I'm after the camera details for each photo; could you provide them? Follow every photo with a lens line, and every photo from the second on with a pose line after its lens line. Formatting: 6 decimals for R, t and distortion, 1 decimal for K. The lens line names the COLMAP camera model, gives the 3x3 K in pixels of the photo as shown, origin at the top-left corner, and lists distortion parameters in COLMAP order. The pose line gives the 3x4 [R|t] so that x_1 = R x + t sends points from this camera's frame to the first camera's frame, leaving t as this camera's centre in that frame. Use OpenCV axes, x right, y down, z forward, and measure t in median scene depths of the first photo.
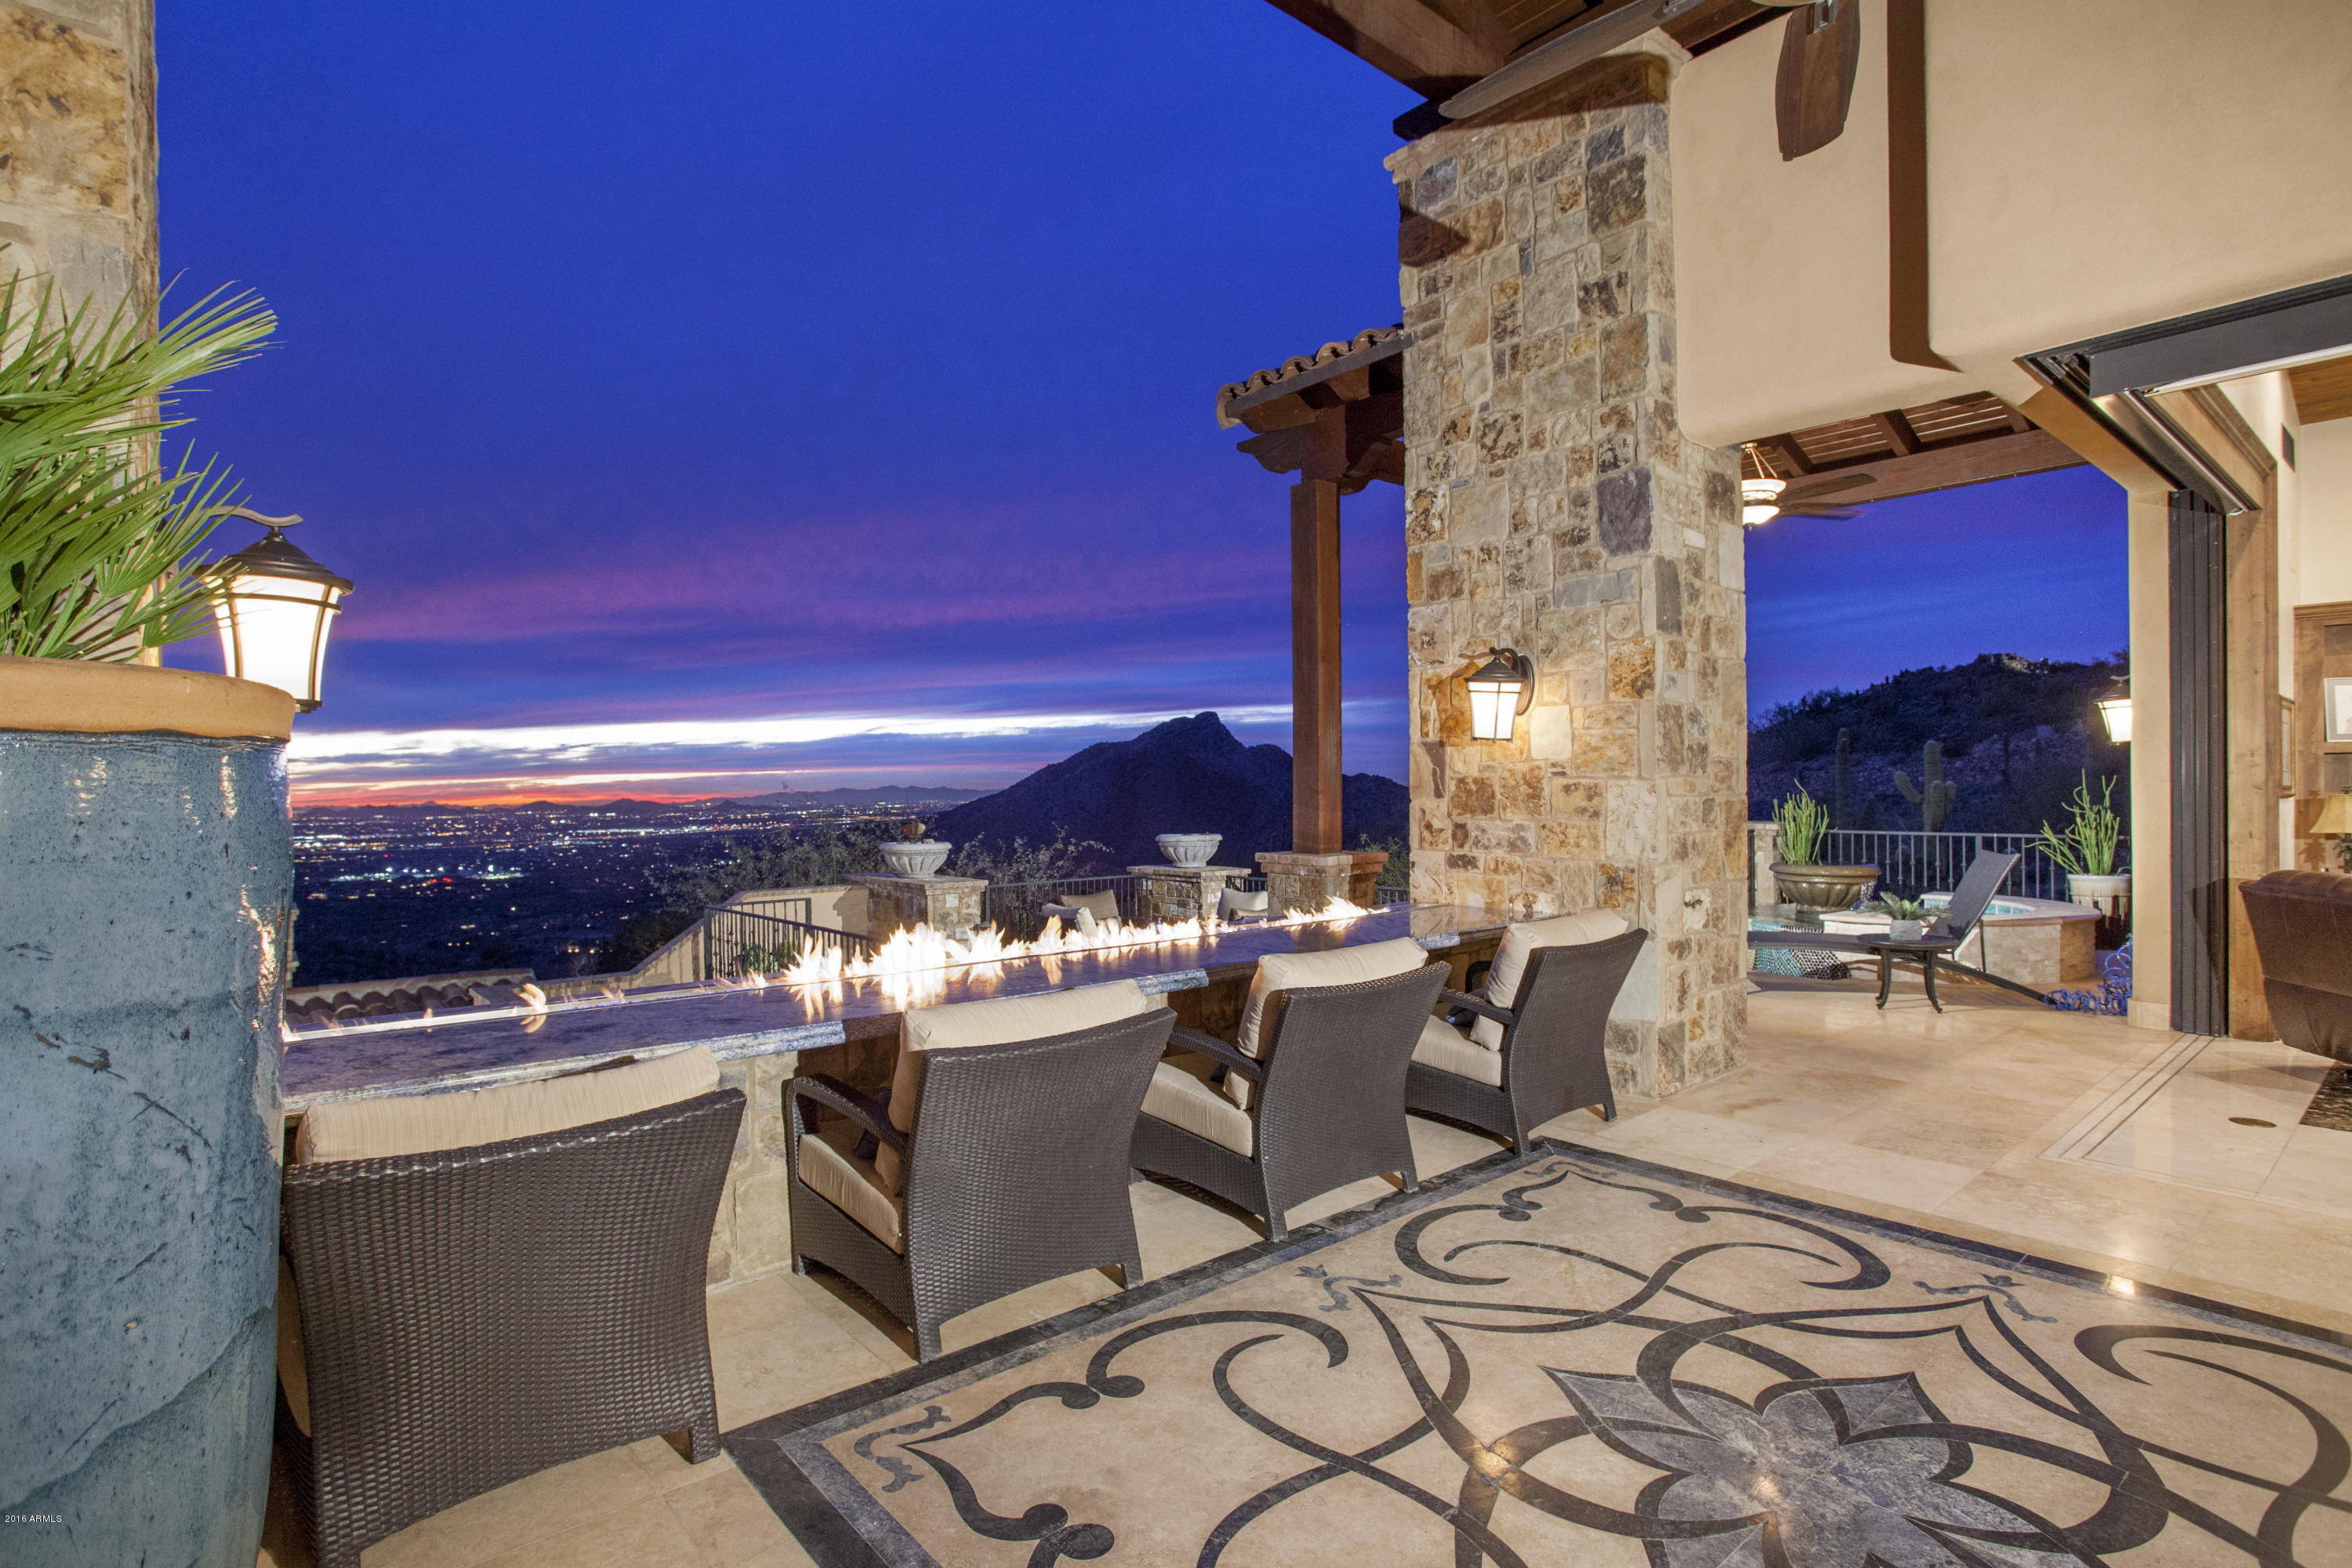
lens RADIAL K [[1018.8, 0, 1176.0], [0, 1018.8, 784.0], [0, 0, 1]] dist [-0.002546, -0.000036]
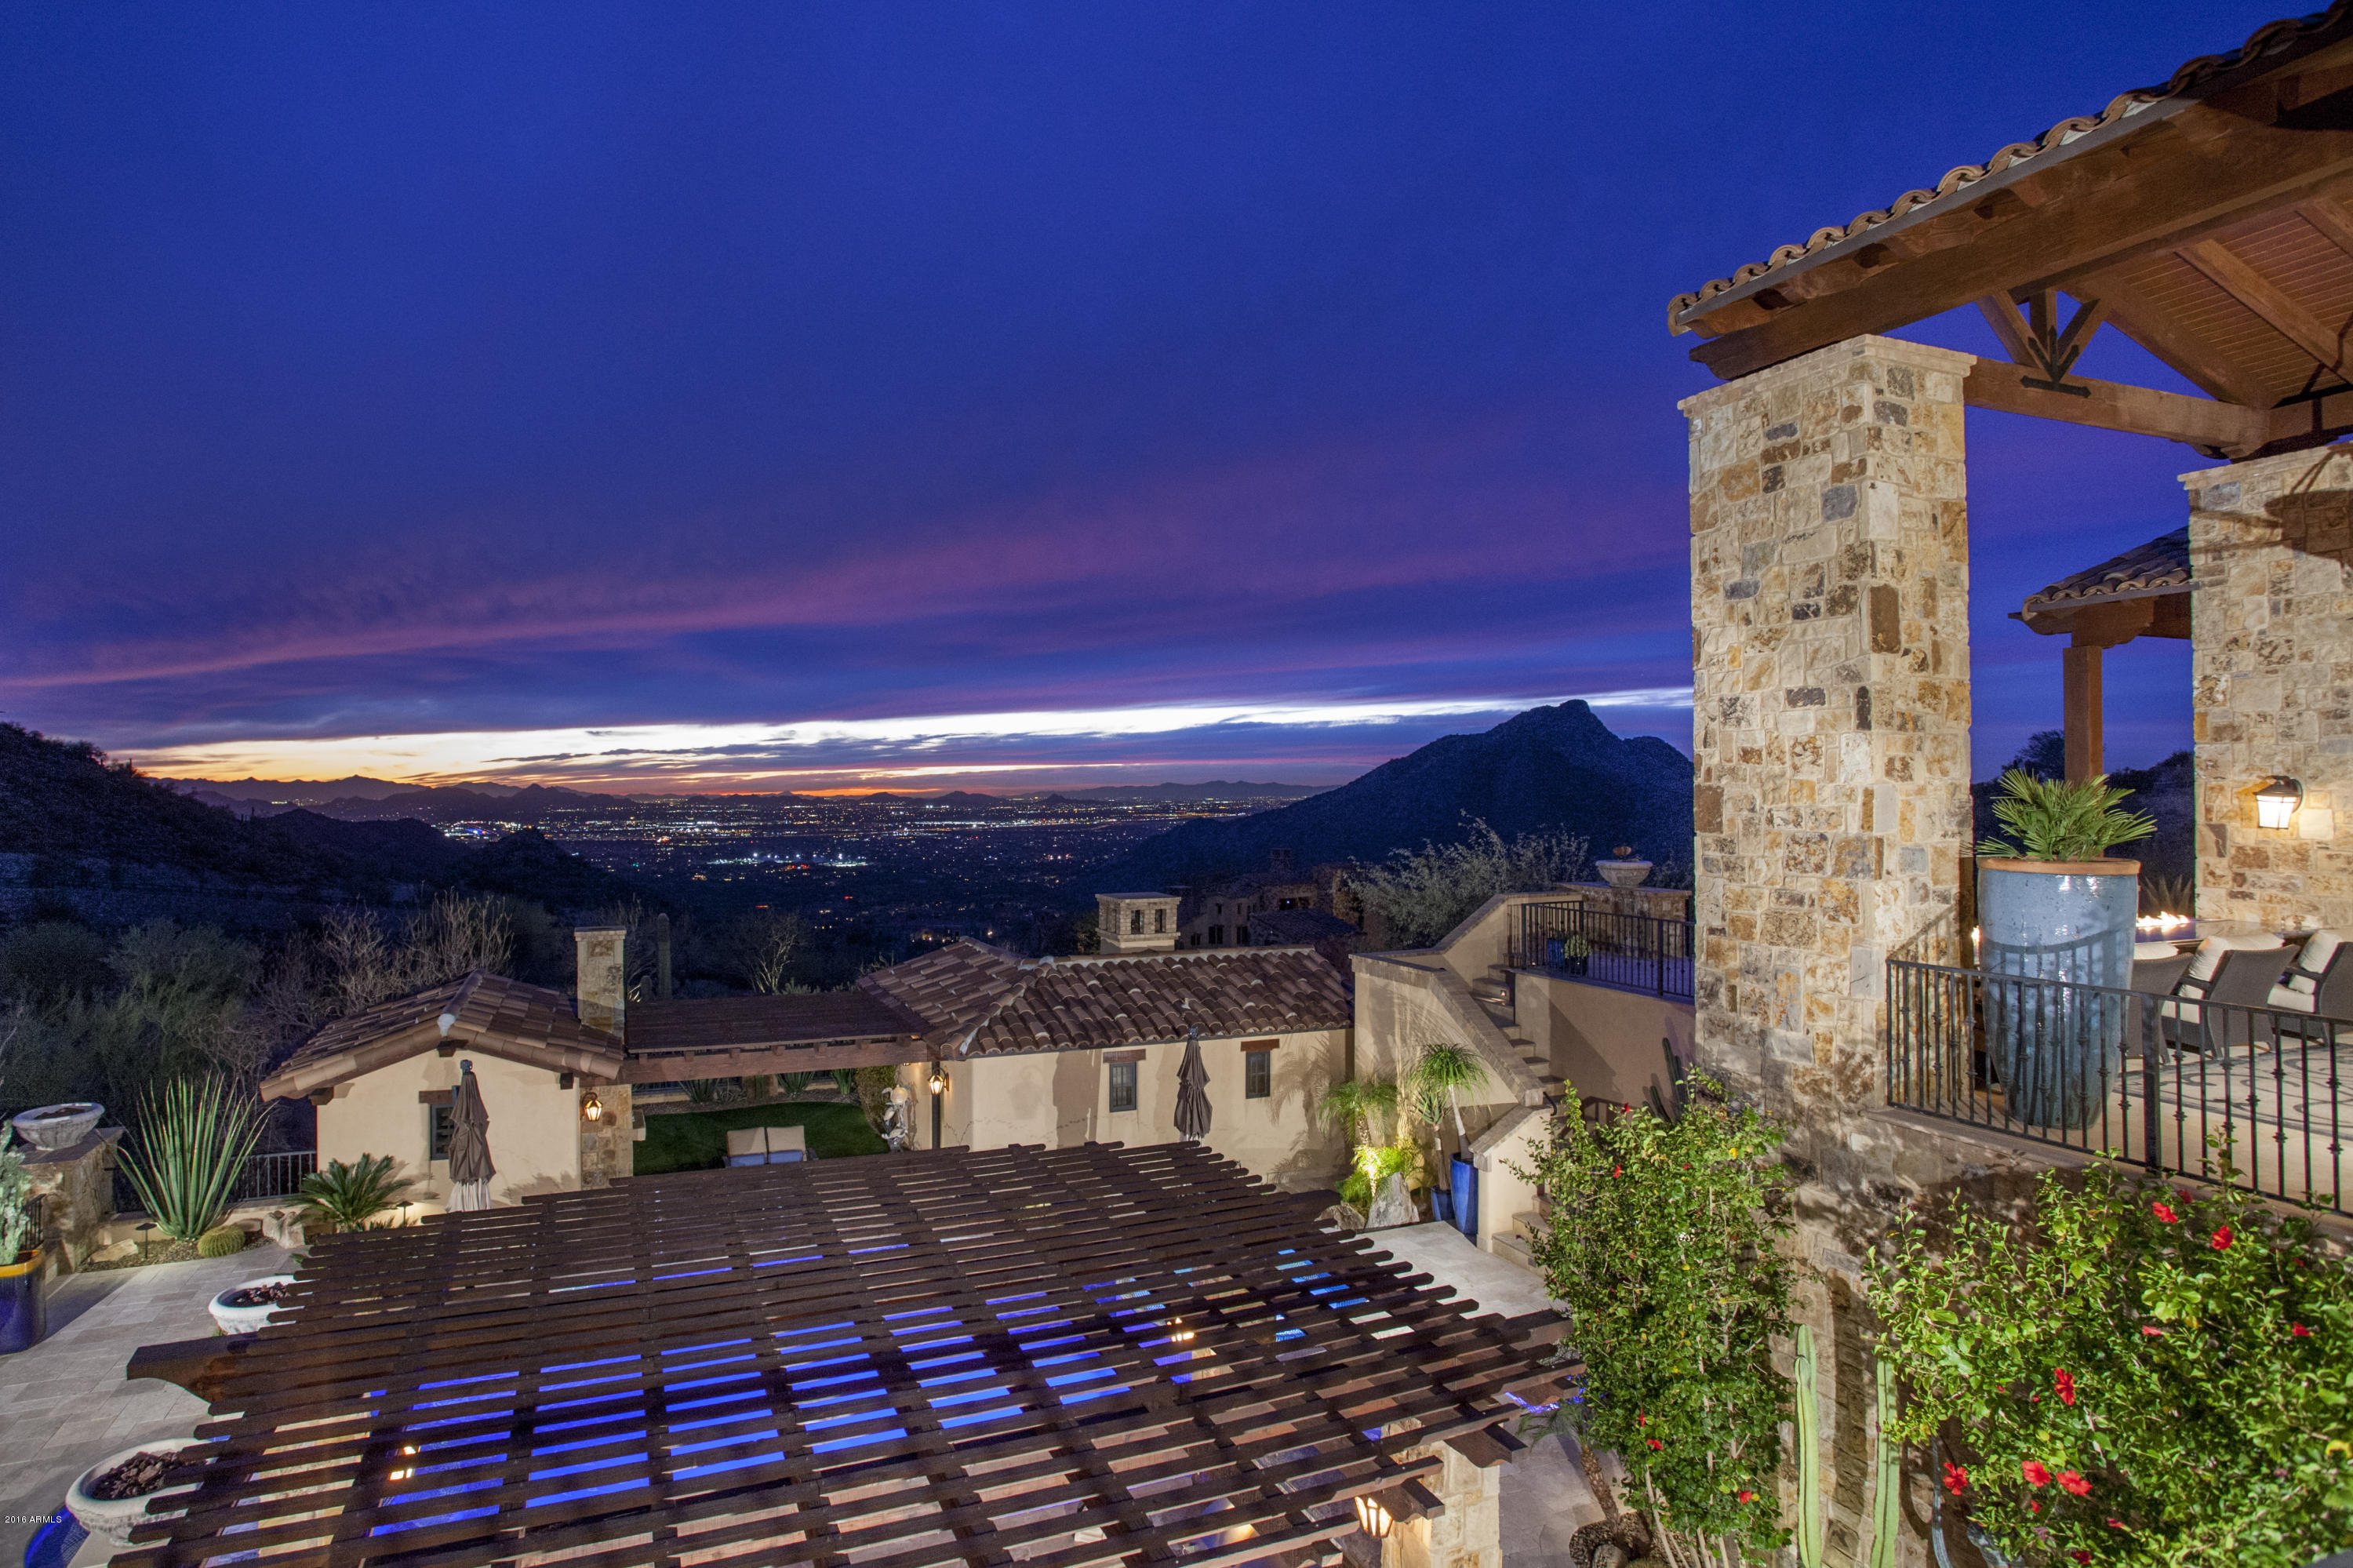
lens RADIAL K [[1137.5, 0, 1176.5], [0, 1137.5, 784.0], [0, 0, 1]] dist [-0.042155, 0.031559]
pose [[0.958123, 0.008419, -0.286234, -0.867882], [-0.006893, 0.999956, 0.006337, -0.107240], [0.286274, -0.004099, 0.958139, -1.287570]]
